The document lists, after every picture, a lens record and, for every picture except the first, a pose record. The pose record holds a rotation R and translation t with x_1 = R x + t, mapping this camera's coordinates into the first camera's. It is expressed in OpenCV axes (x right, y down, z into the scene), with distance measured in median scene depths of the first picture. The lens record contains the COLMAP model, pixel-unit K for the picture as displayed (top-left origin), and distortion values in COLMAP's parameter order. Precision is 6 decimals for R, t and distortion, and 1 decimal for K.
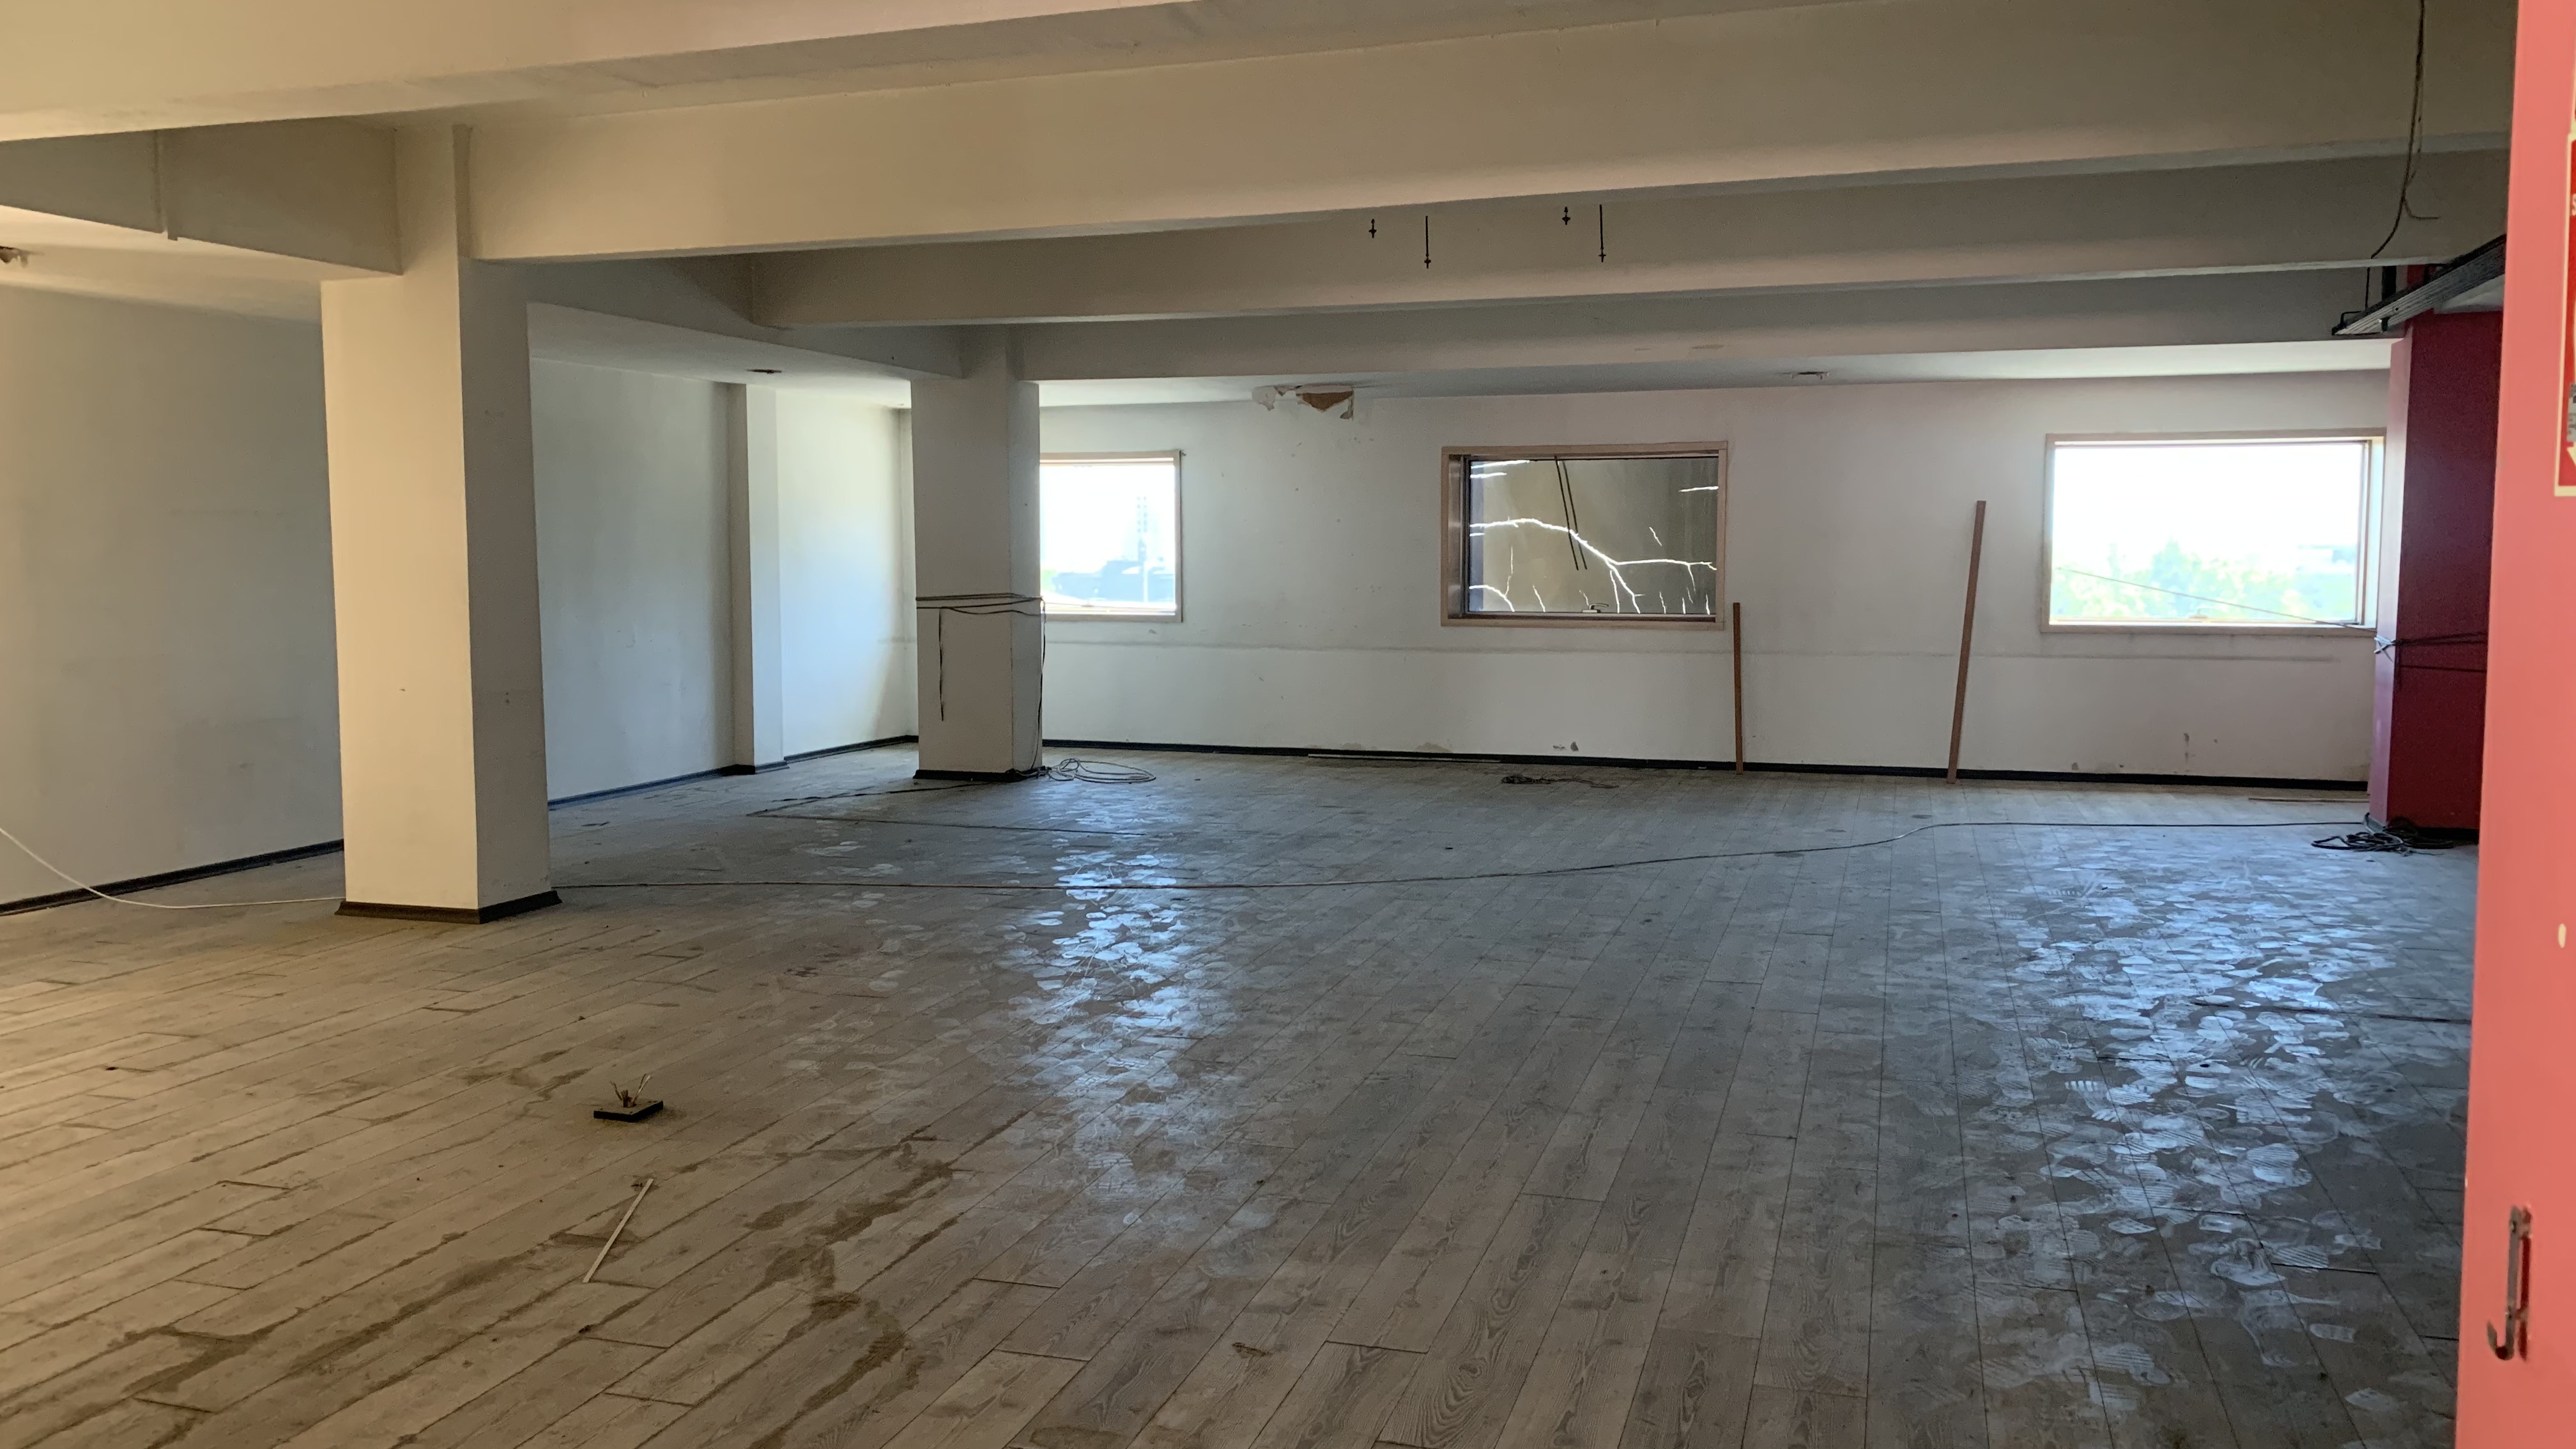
lens RADIAL K [[1941.0, 0, 1303.2], [0, 1941.0, 730.7], [0, 0, 1]] dist [0.039654, -0.019109]
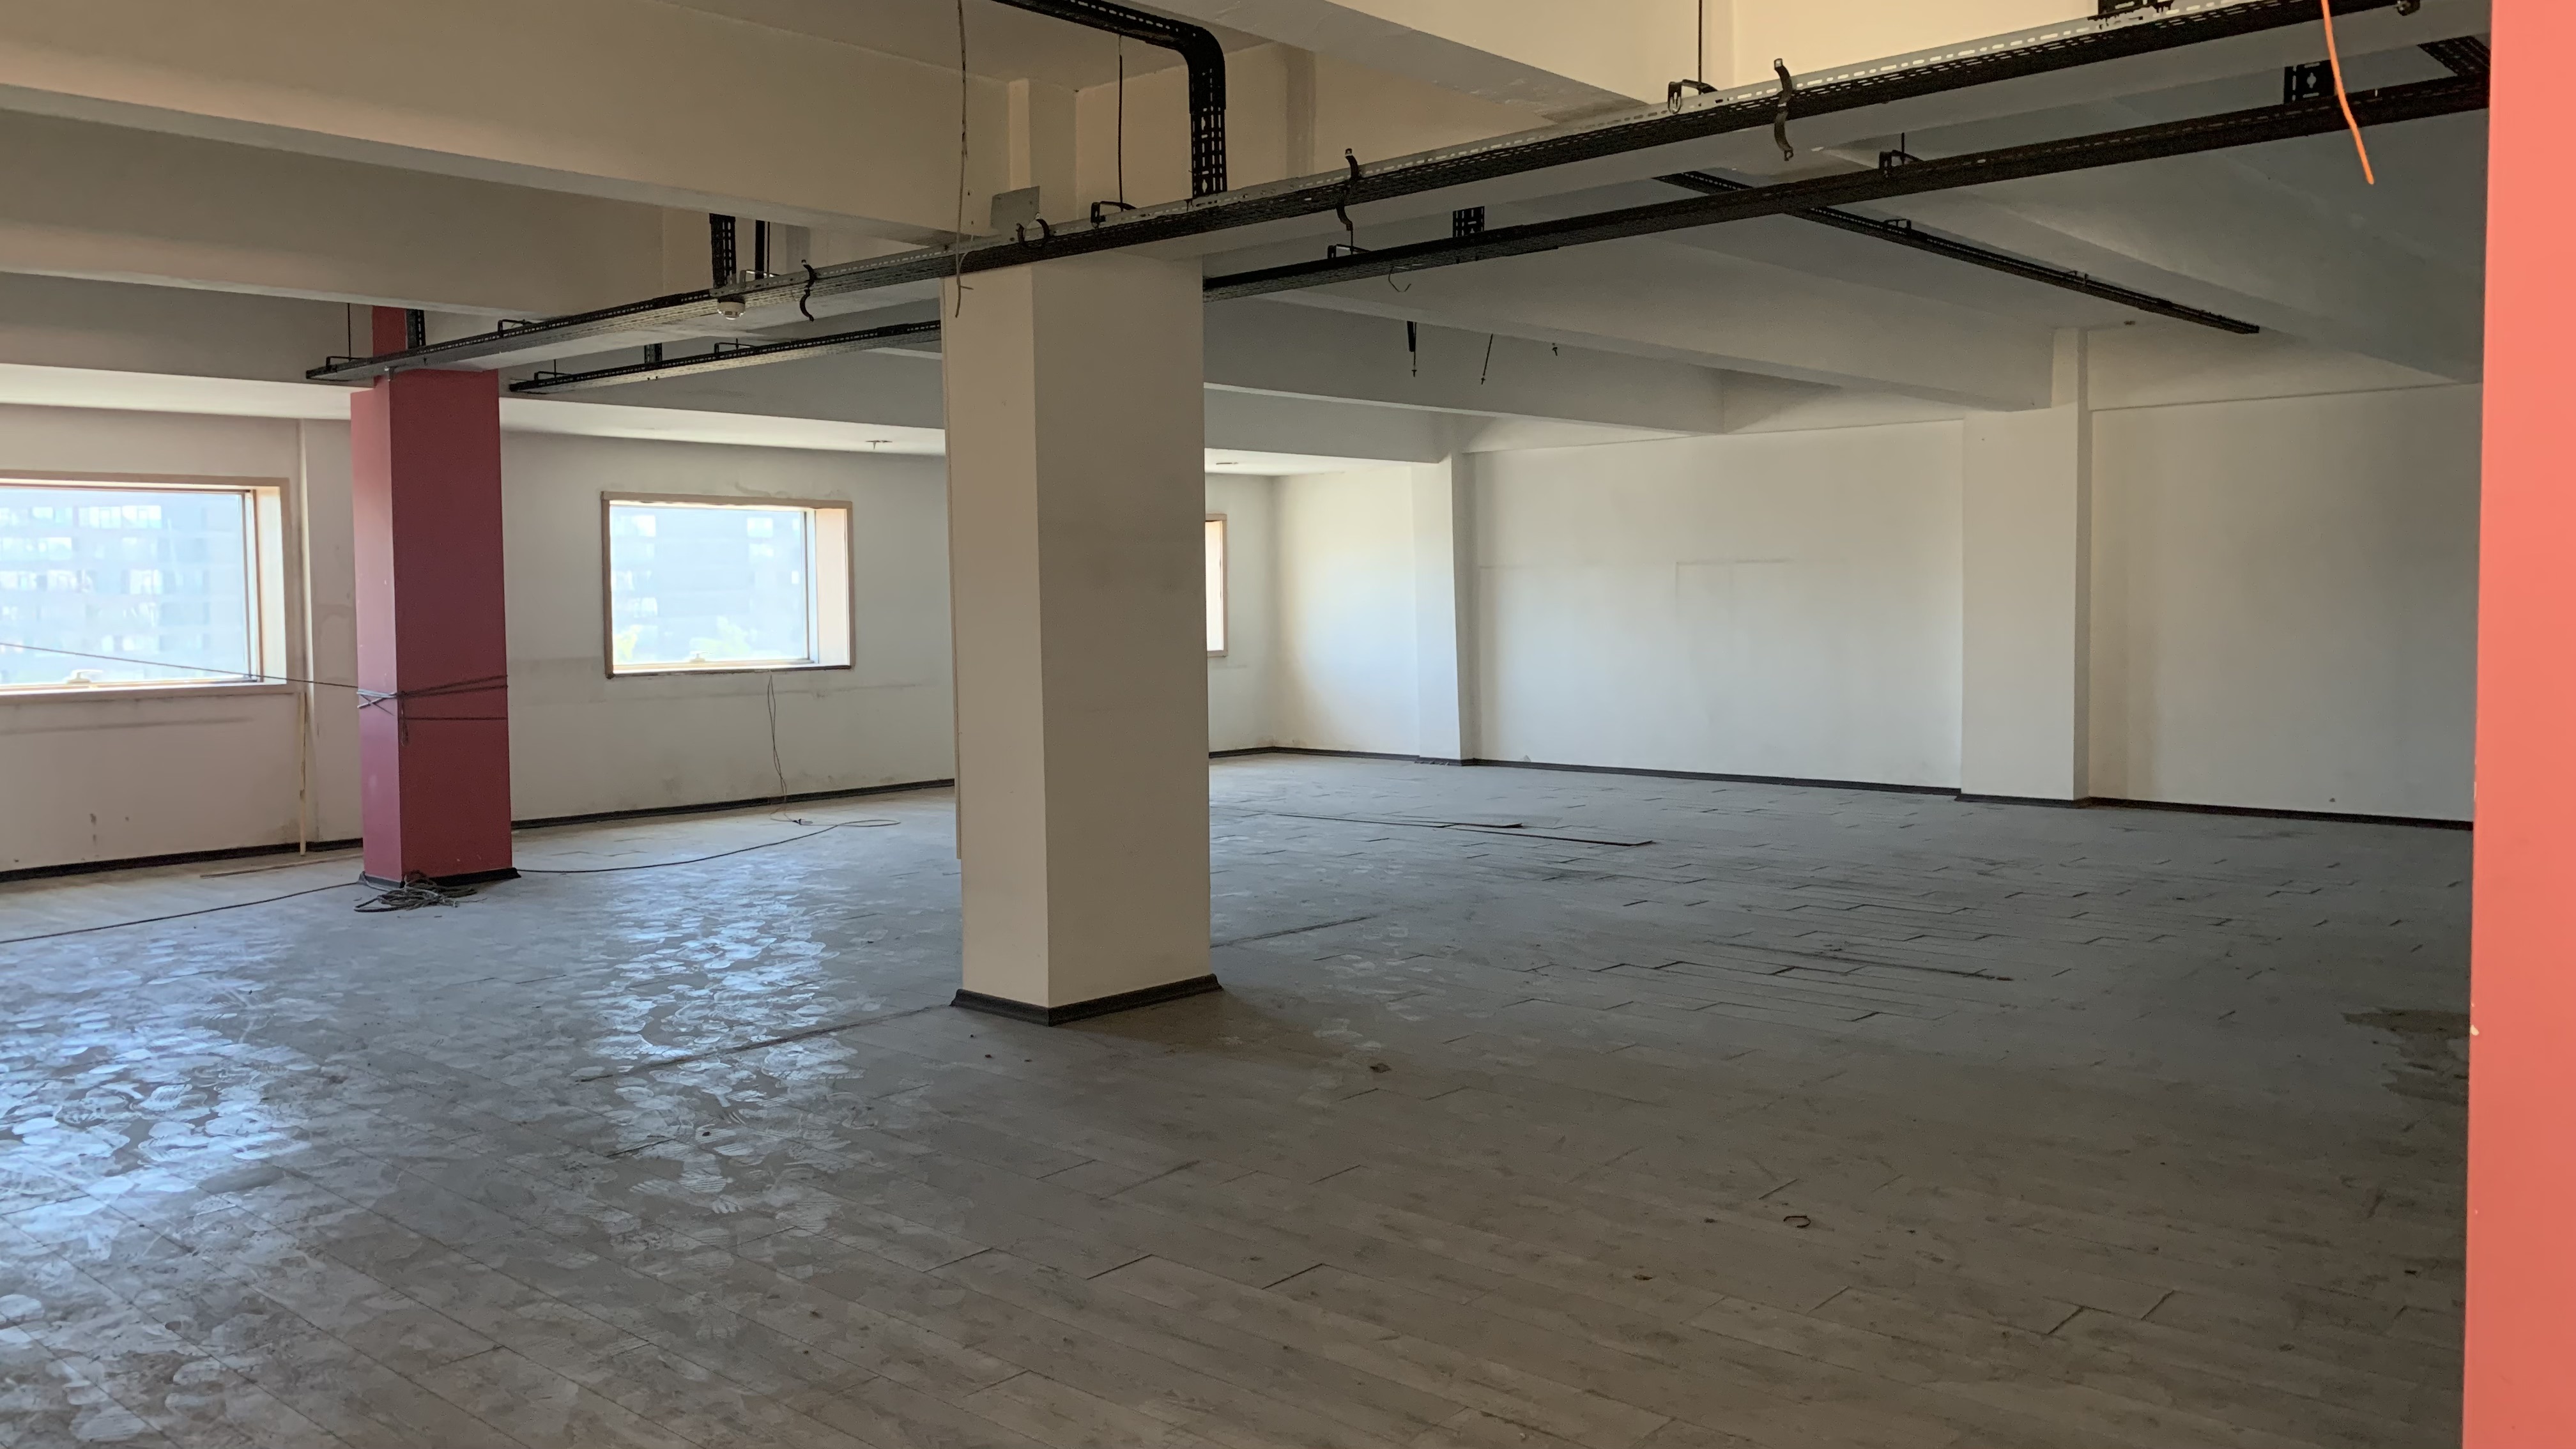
lens RADIAL K [[1941.0, 0, 1301.9], [0, 1941.0, 739.5], [0, 0, 1]] dist [0.039654, -0.019109]
pose [[0.425967, -0.069128, 0.902094, -0.306944], [0.091698, 0.995241, 0.032967, -0.030304], [-0.900080, 0.068678, 0.430279, 0.362080]]
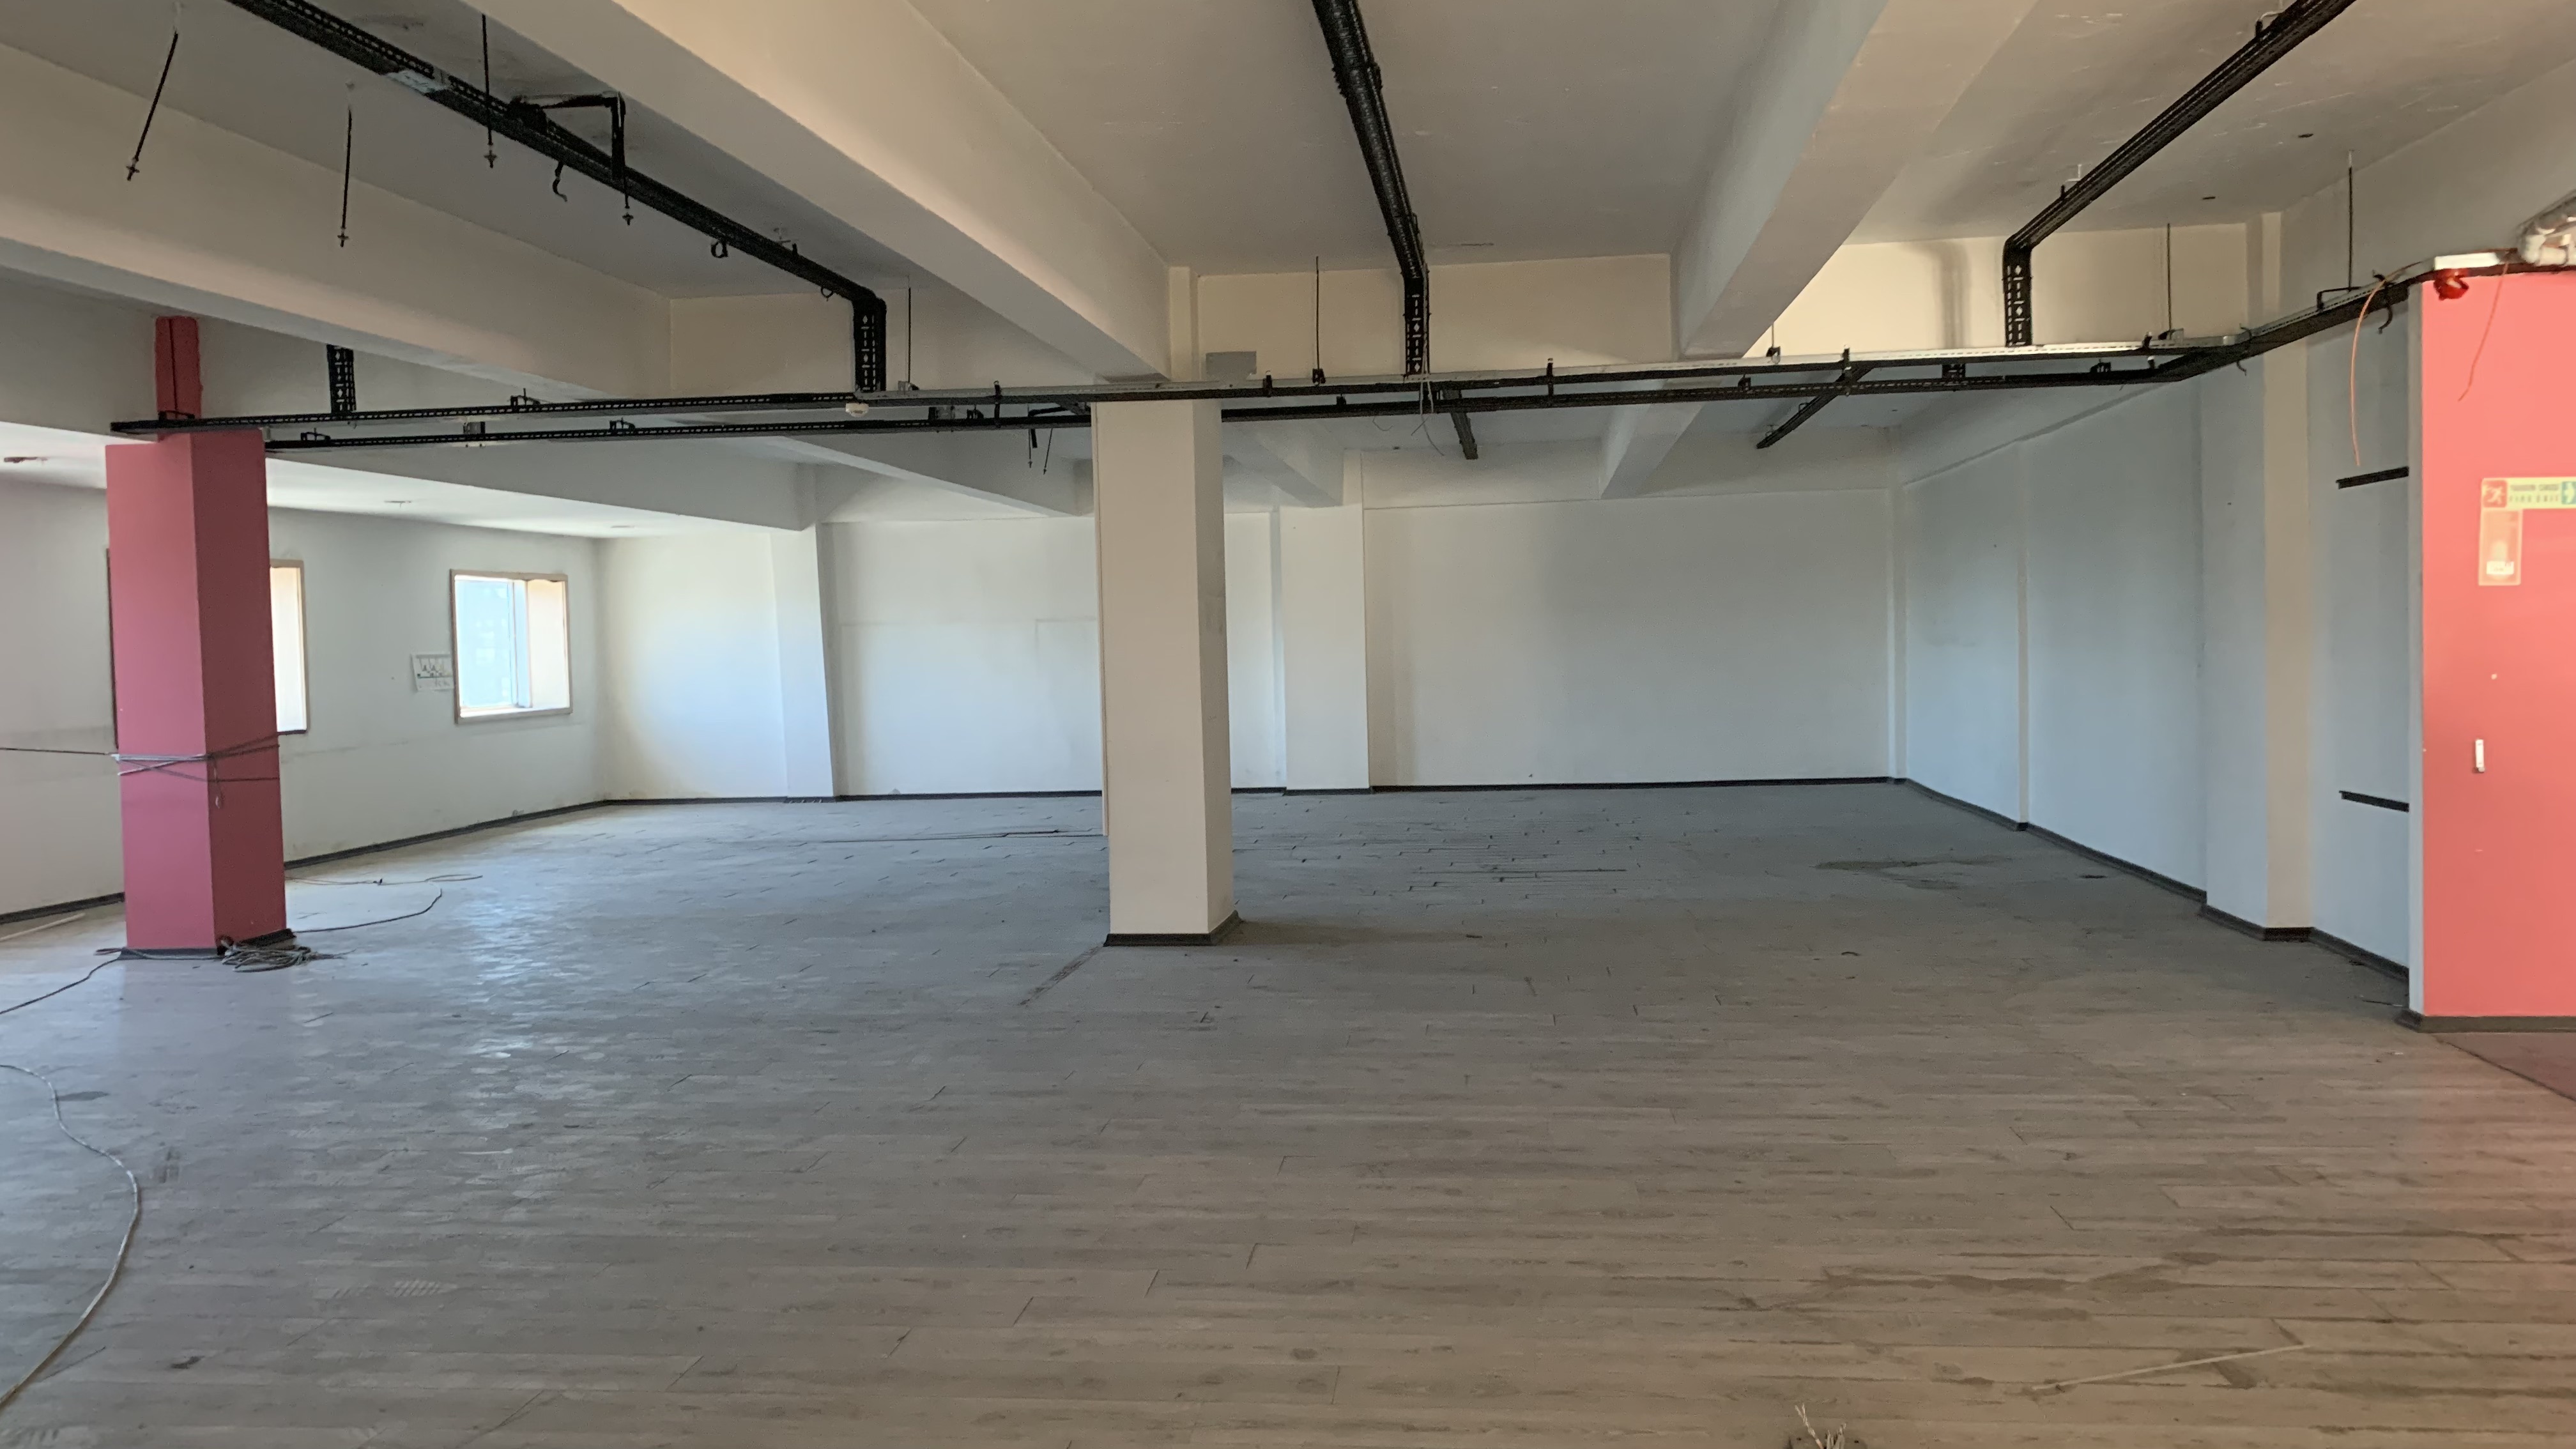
lens RADIAL K [[1941.0, 0, 1299.3], [0, 1941.0, 711.5], [0, 0, 1]] dist [0.039654, -0.019109]
pose [[-0.187980, -0.030344, 0.981704, -1.053804], [0.116711, 0.991751, 0.053003, -0.120593], [-0.975214, 0.124539, -0.182888, 1.407954]]
